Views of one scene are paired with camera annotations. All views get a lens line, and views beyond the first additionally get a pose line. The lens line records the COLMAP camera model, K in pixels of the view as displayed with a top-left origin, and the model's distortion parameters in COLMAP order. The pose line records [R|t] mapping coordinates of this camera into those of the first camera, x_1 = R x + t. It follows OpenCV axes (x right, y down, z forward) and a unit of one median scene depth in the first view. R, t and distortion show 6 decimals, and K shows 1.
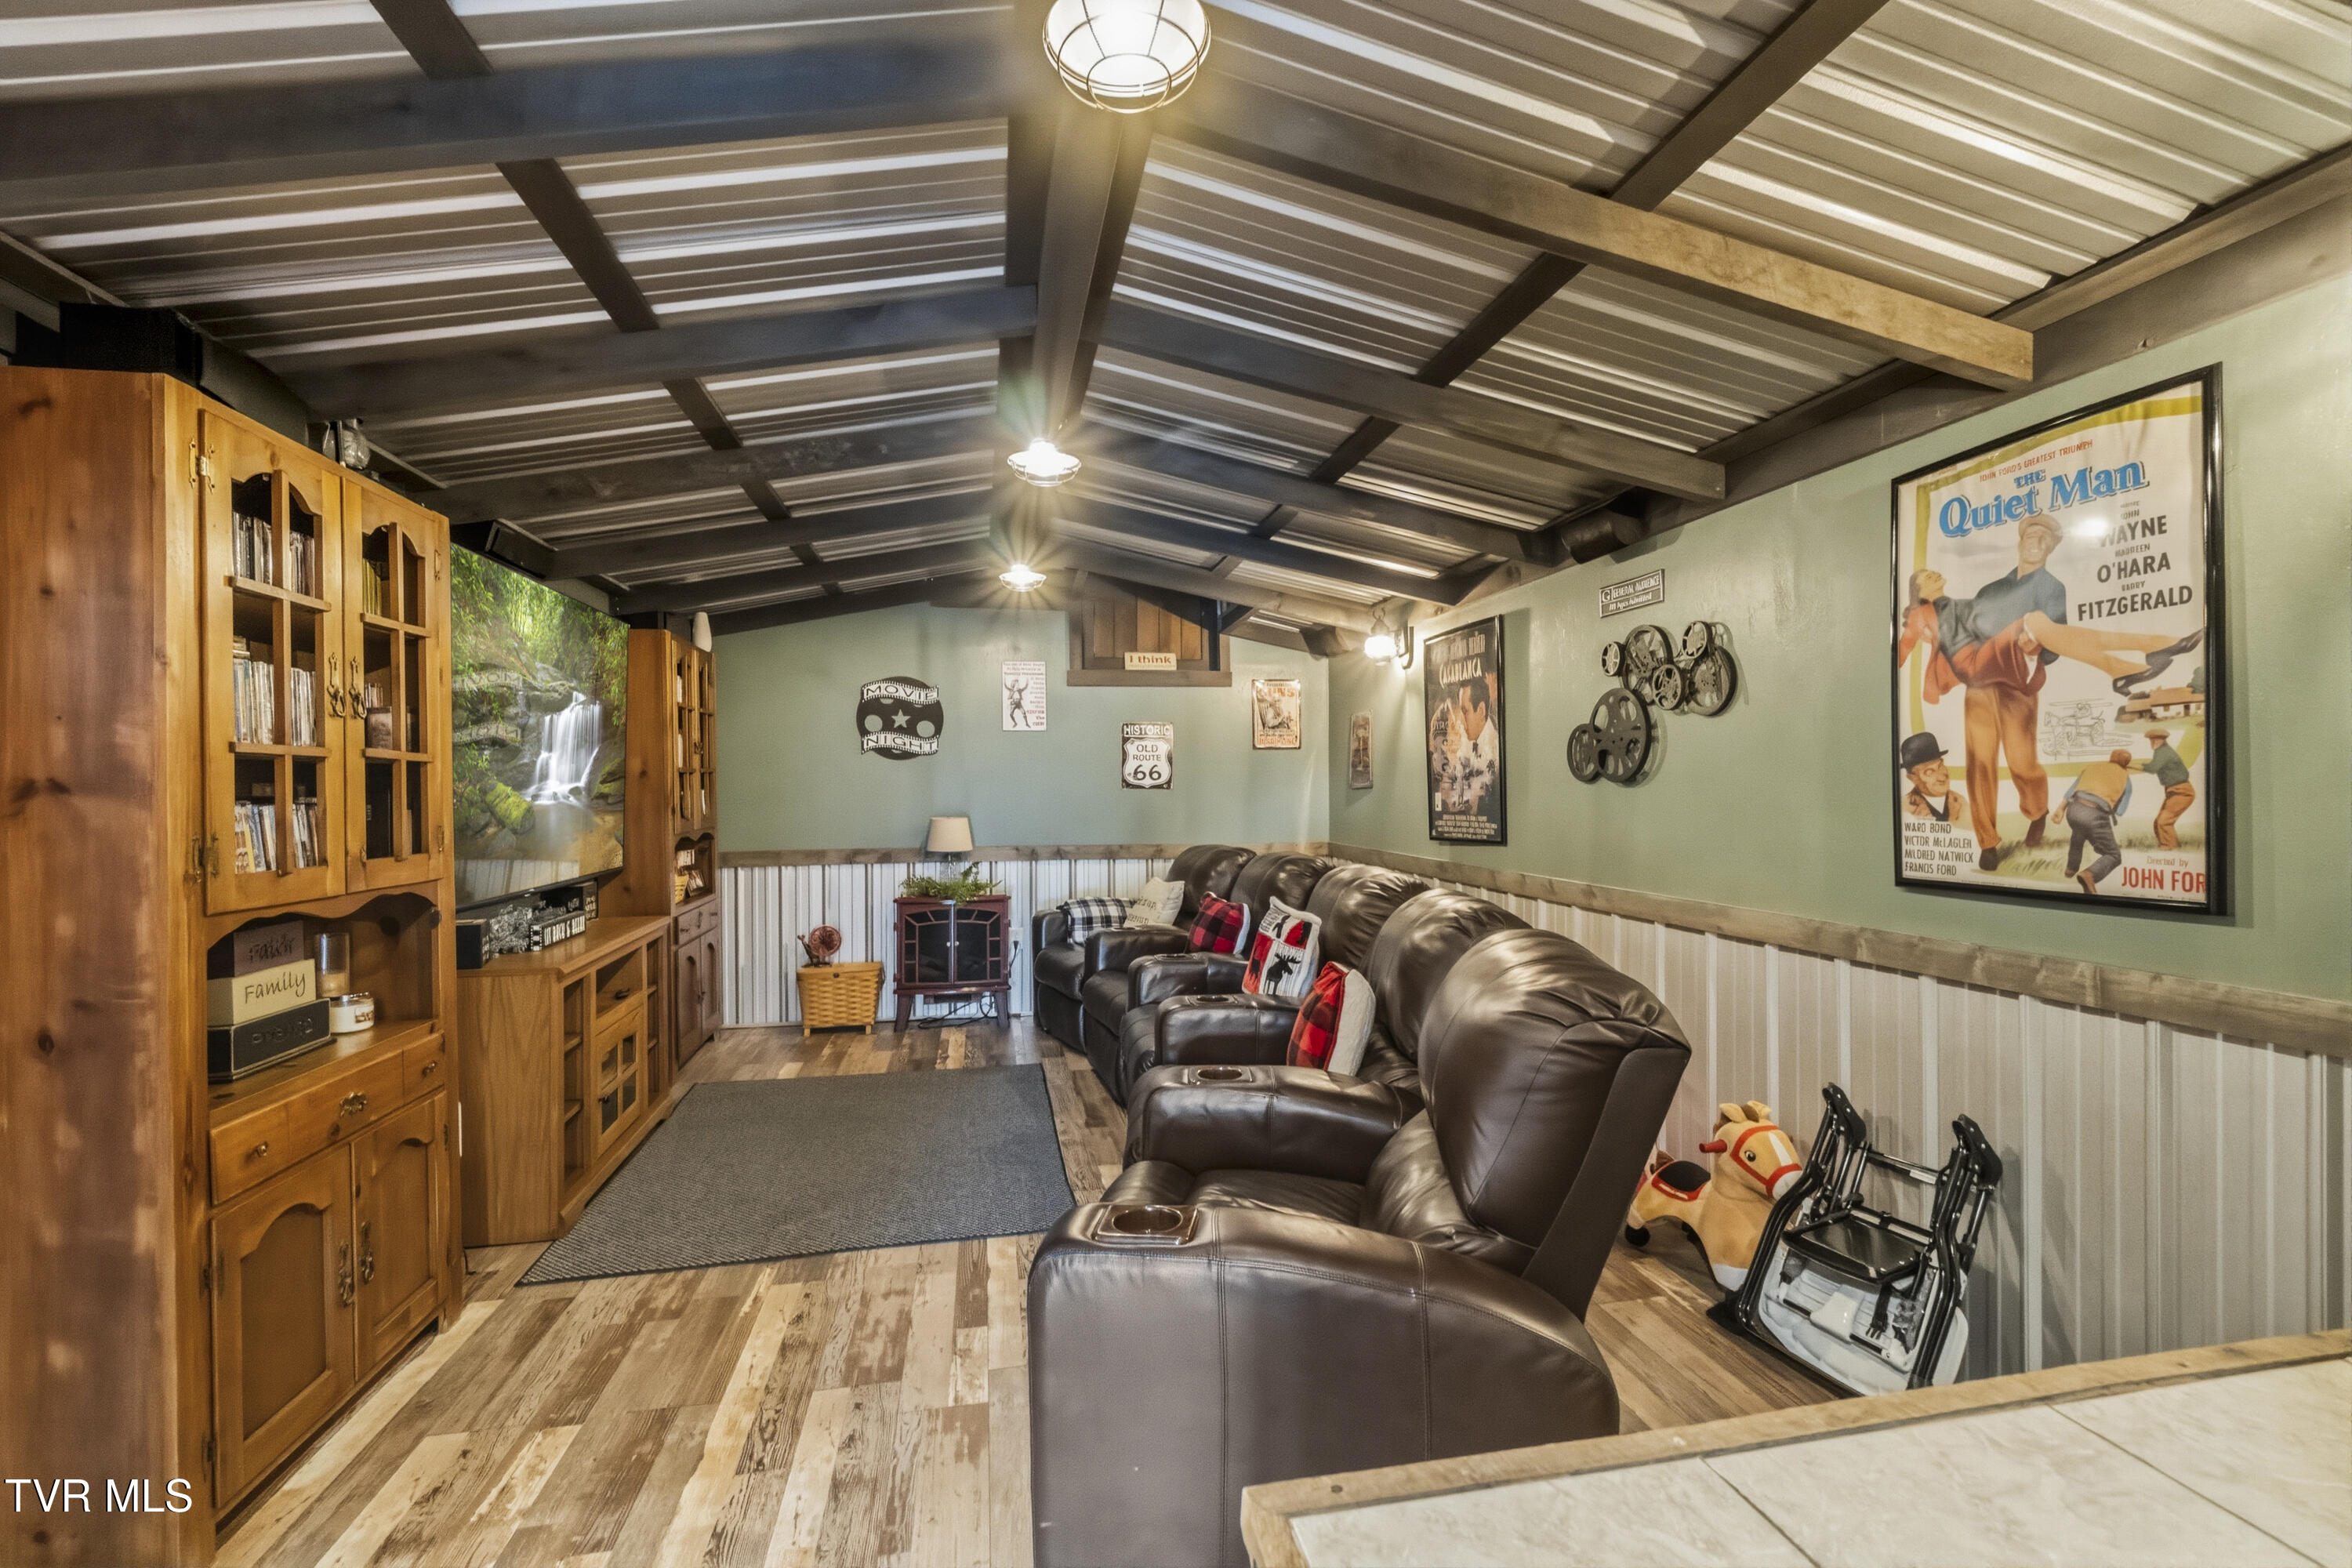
lens RADIAL K [[1023.2, 0, 1172.1], [0, 1023.2, 793.6], [0, 0, 1]] dist [-0.010947, 0.002607]
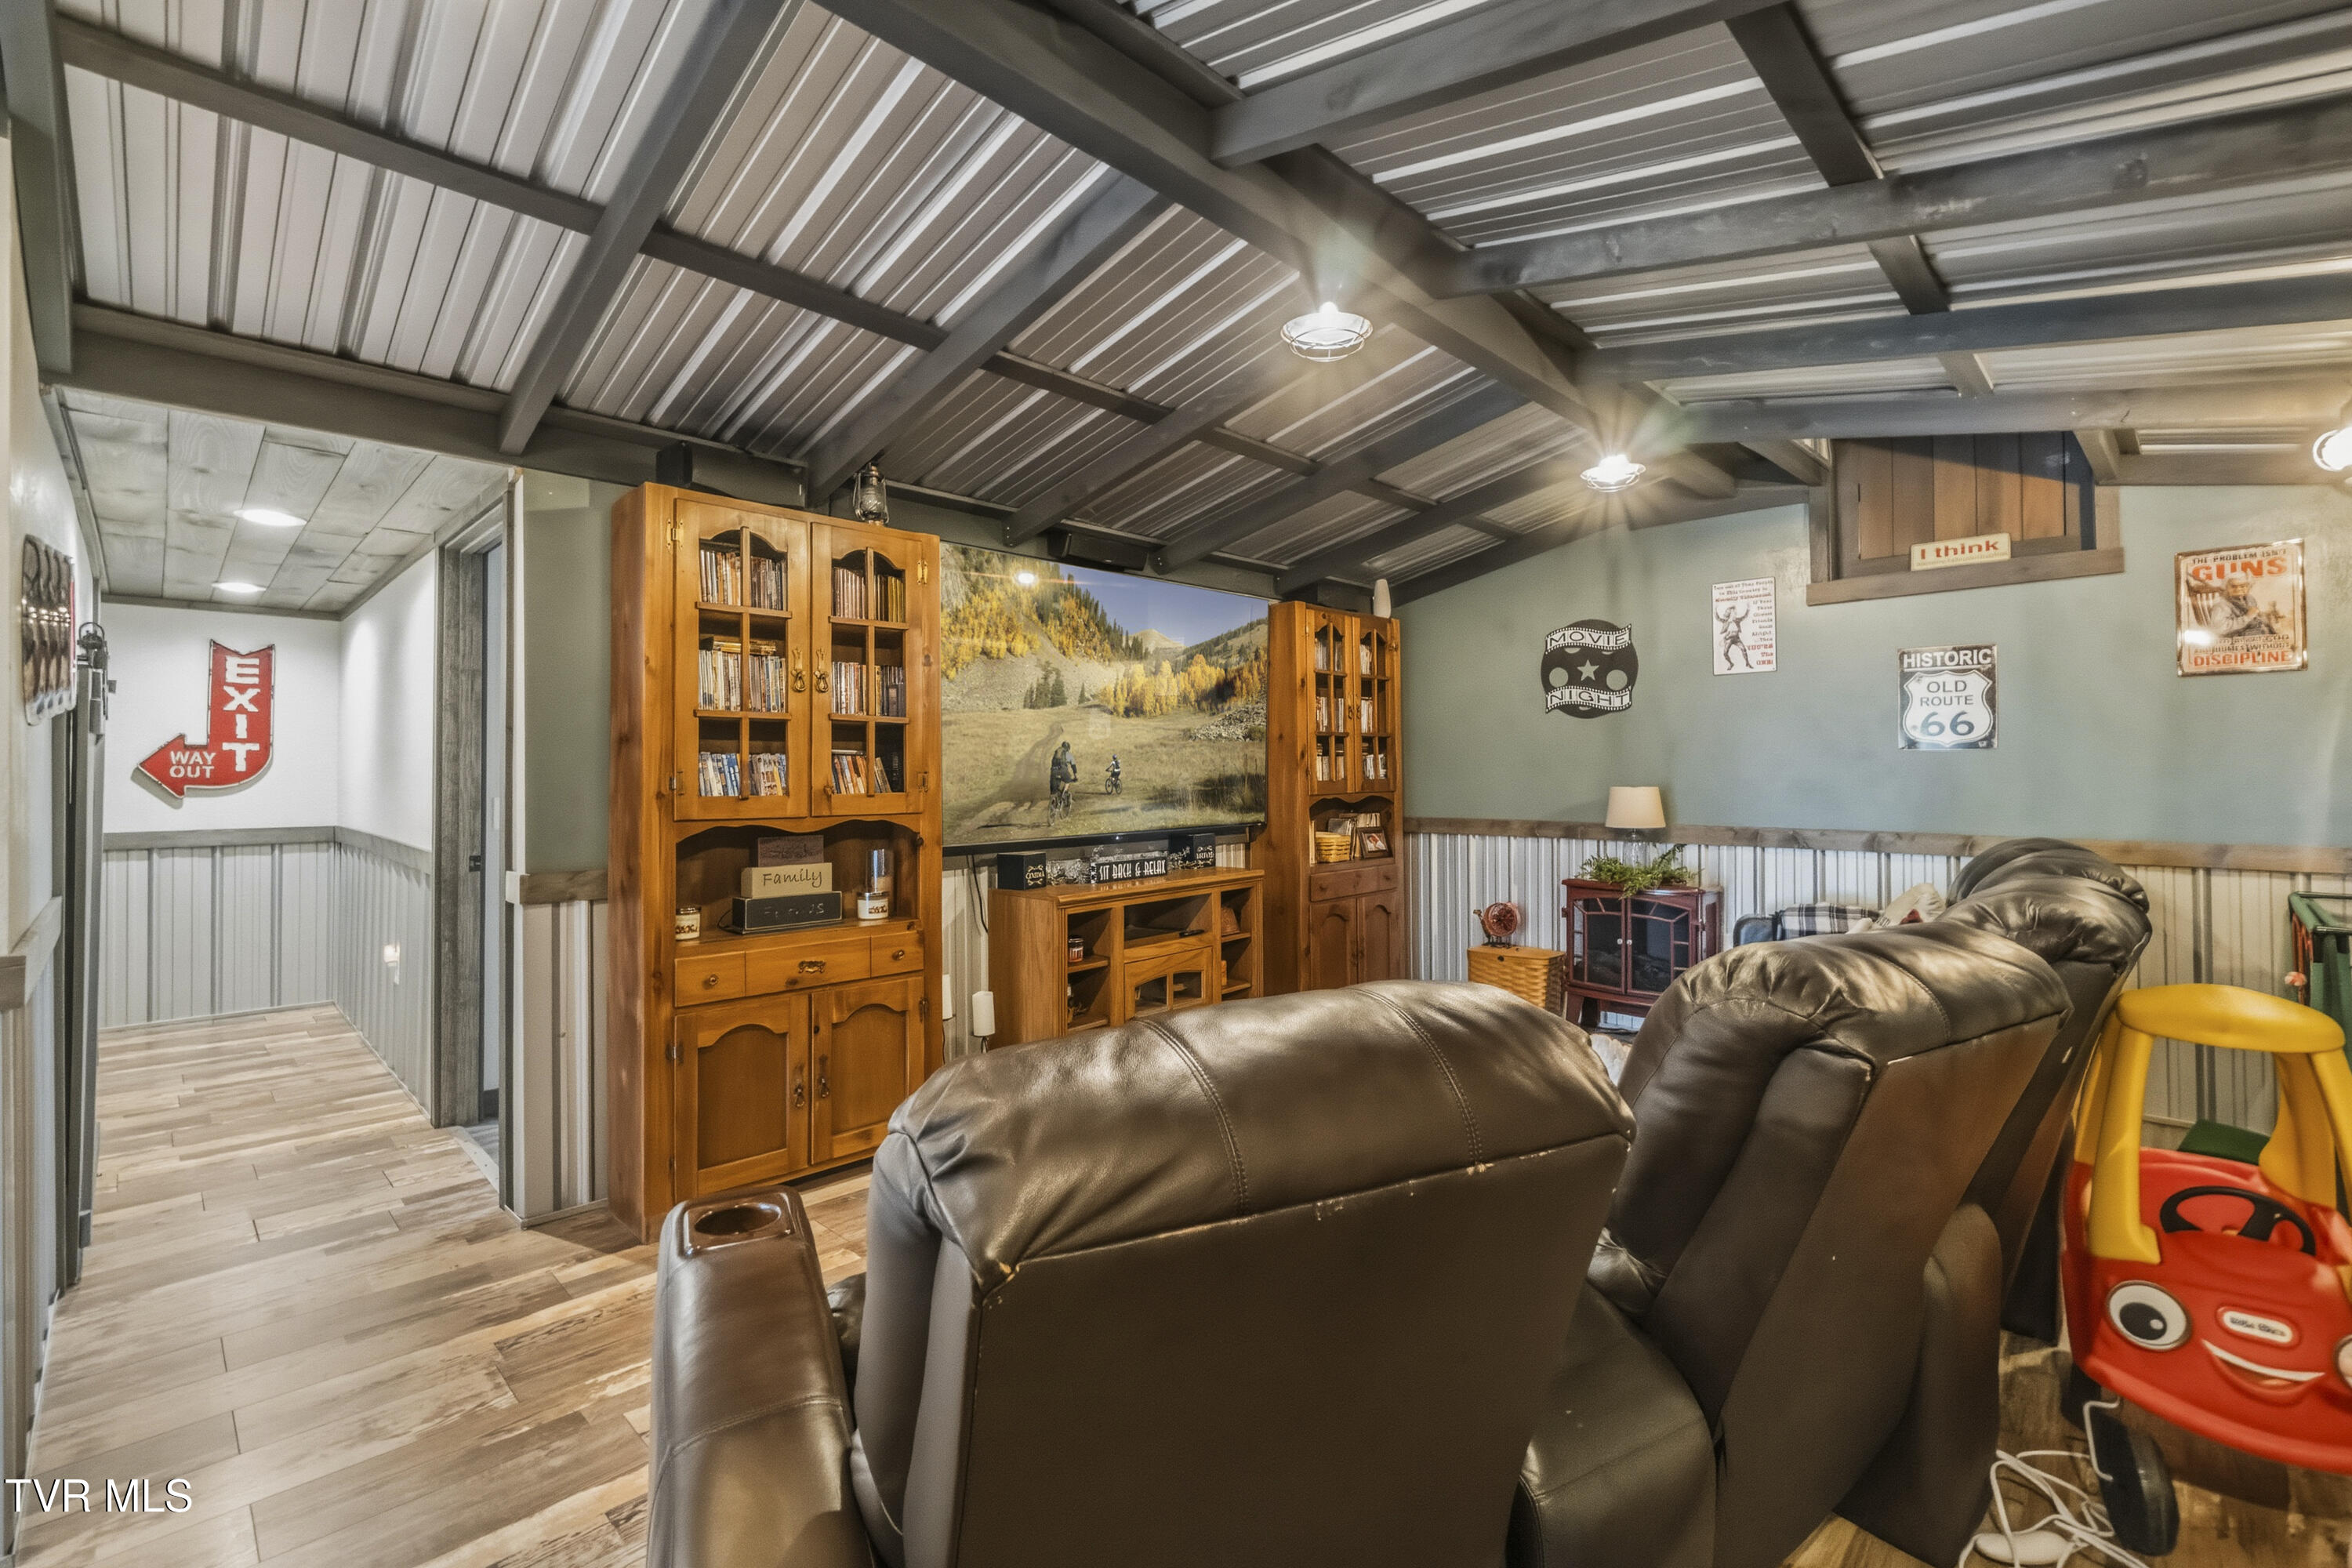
lens RADIAL K [[1023.2, 0, 1174.4], [0, 1023.2, 761.1], [0, 0, 1]] dist [-0.010947, 0.002607]
pose [[0.558752, -0.003375, -0.829328, 0.247342], [-0.005607, 0.999953, -0.007847, 0.011430], [0.829316, 0.009034, 0.558708, 0.239441]]
